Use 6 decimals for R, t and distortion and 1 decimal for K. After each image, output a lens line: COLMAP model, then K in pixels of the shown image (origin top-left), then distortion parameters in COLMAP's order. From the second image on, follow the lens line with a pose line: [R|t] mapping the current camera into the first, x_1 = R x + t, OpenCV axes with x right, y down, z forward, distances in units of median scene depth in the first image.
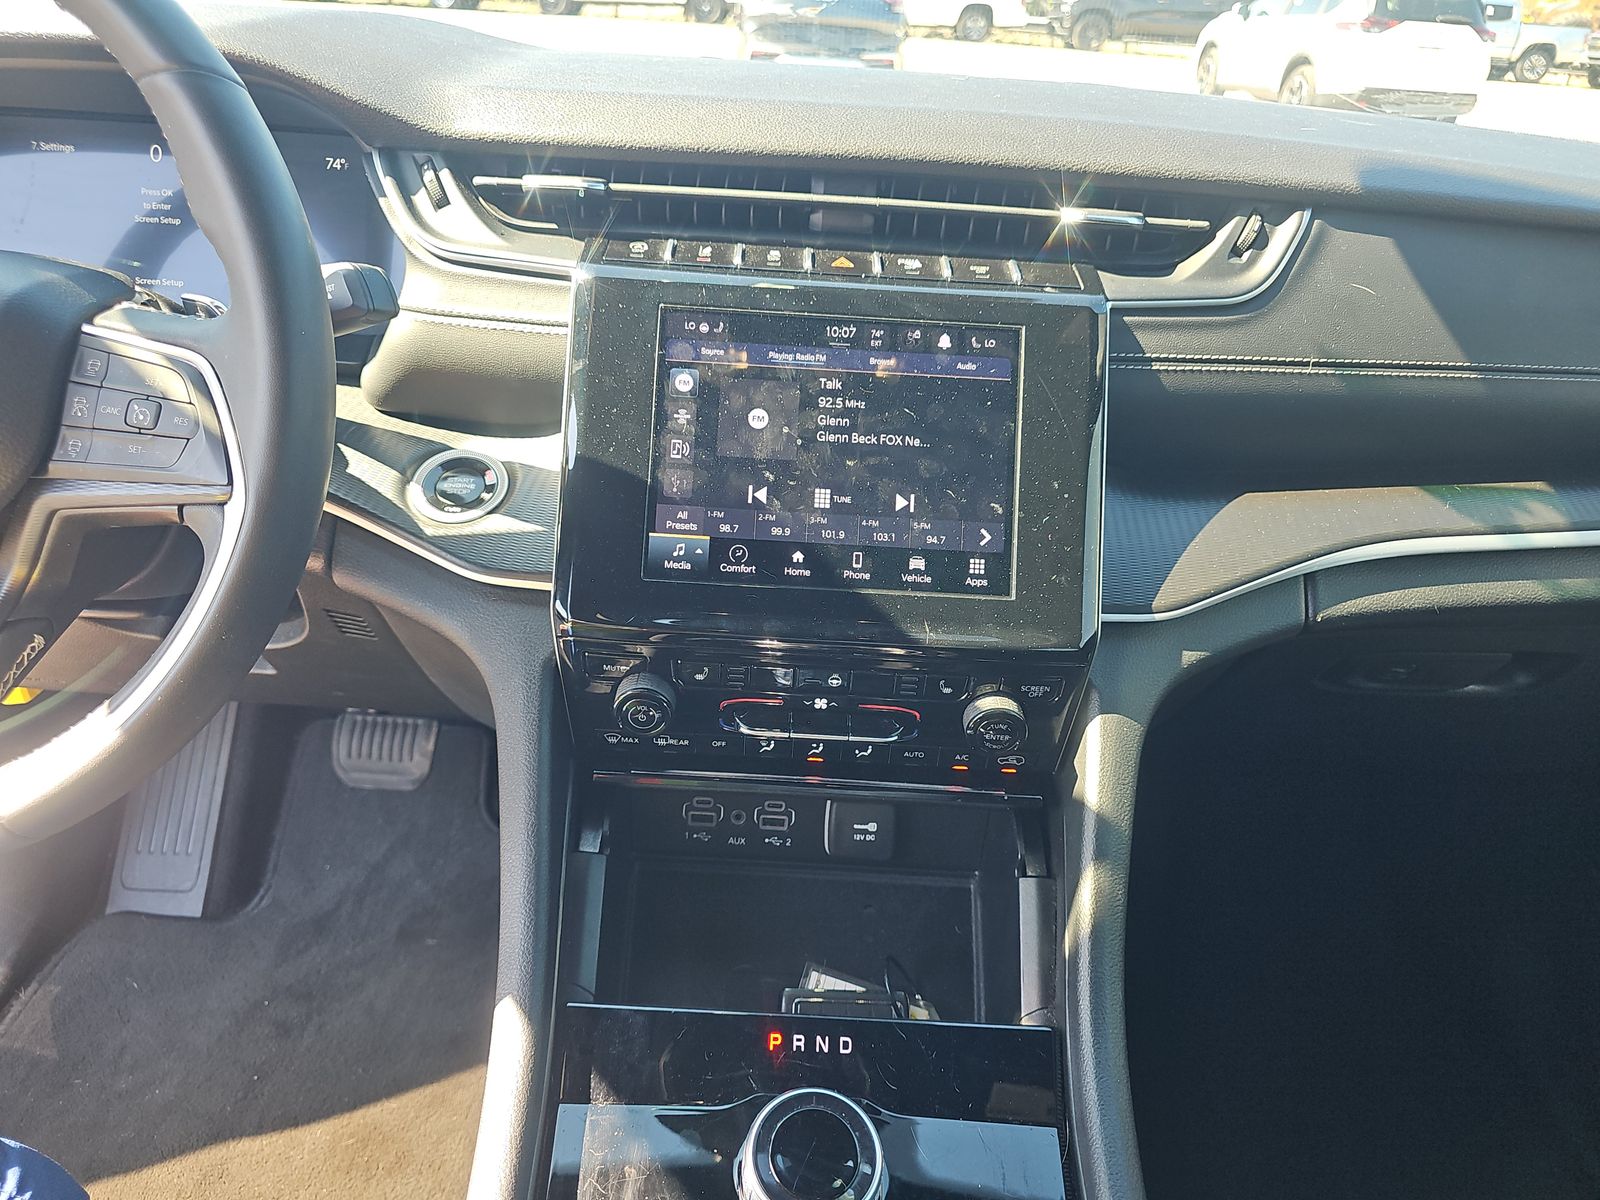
lens RADIAL K [[1080.7, 0, 800.0], [0, 1080.7, 600.0], [0, 0, 1]] dist [0.006603, -0.000168]
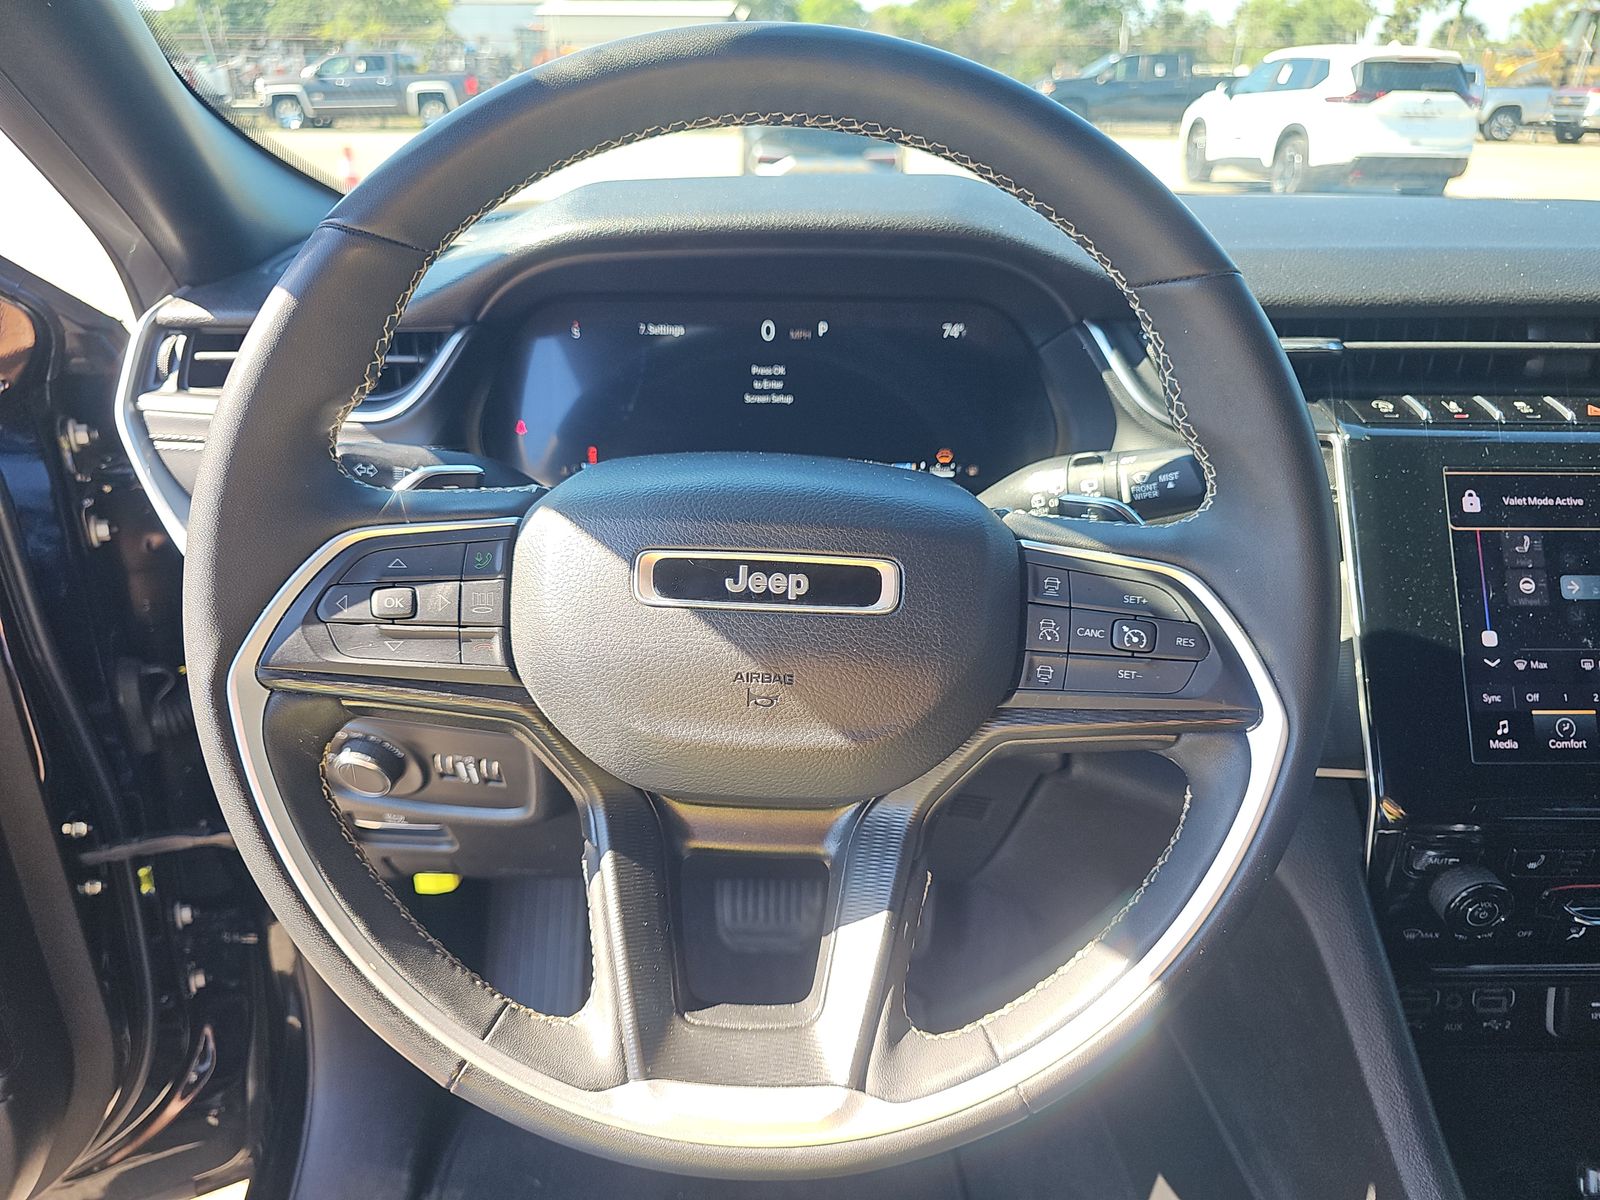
lens RADIAL K [[1092.2, 0, 800.0], [0, 1092.2, 600.0], [0, 0, 1]] dist [0.004619, -0.001771]
pose [[0.998460, -0.055477, 0.000606, -0.343887], [0.055356, 0.995418, -0.077971, -0.056033], [0.003722, 0.077884, 0.996955, 0.024563]]
